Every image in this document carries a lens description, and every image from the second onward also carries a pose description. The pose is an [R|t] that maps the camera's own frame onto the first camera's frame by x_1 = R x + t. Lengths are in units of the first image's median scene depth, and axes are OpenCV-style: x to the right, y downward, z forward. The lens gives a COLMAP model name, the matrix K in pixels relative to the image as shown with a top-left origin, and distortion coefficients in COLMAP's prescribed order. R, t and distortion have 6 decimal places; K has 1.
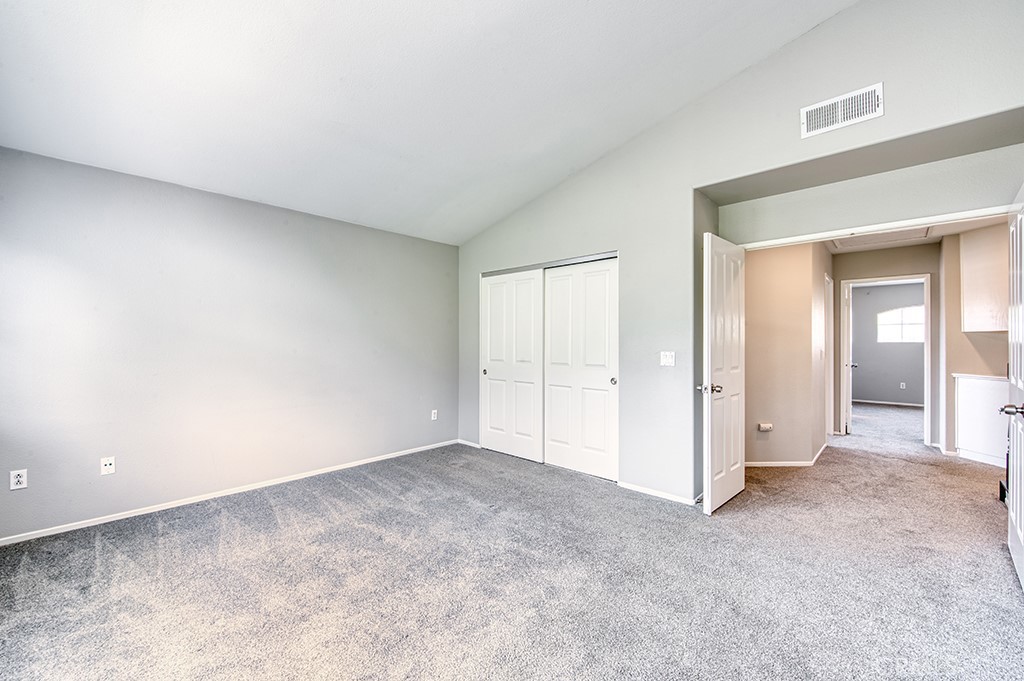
lens RADIAL K [[410.7, 0, 514.2], [0, 410.7, 343.8], [0, 0, 1]] dist [-0.000452, -0.000200]
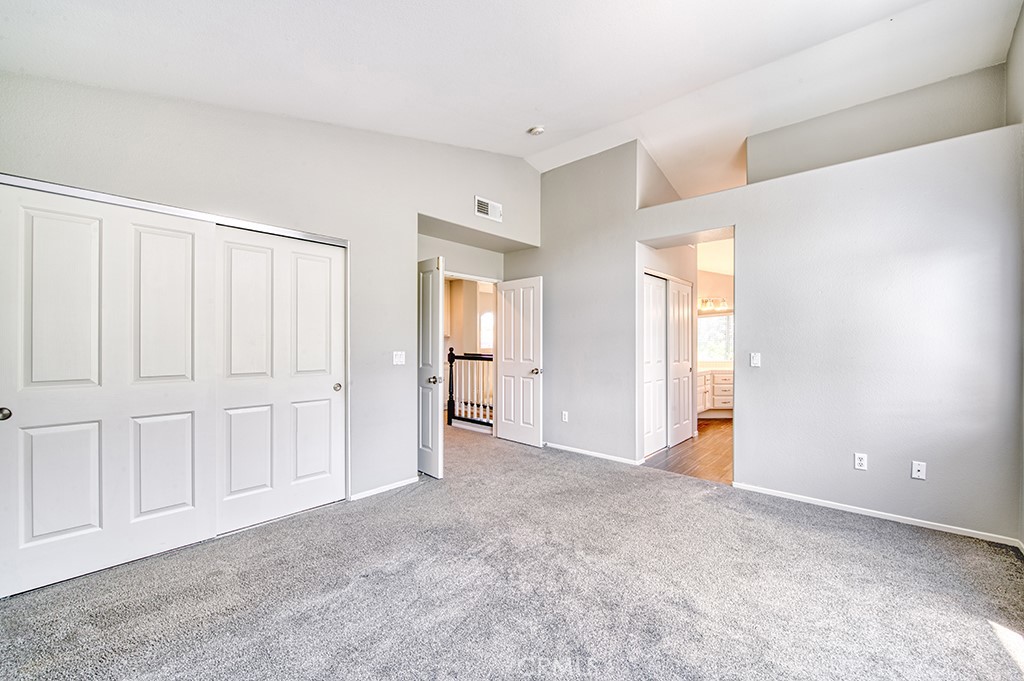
lens RADIAL K [[410.7, 0, 514.2], [0, 410.7, 343.8], [0, 0, 1]] dist [-0.000452, -0.000200]
pose [[-0.024736, 0.000117, 0.999694, -0.716584], [0.003258, 0.999995, -0.000037, 0.000414], [-0.999689, 0.003256, -0.024736, 0.717303]]
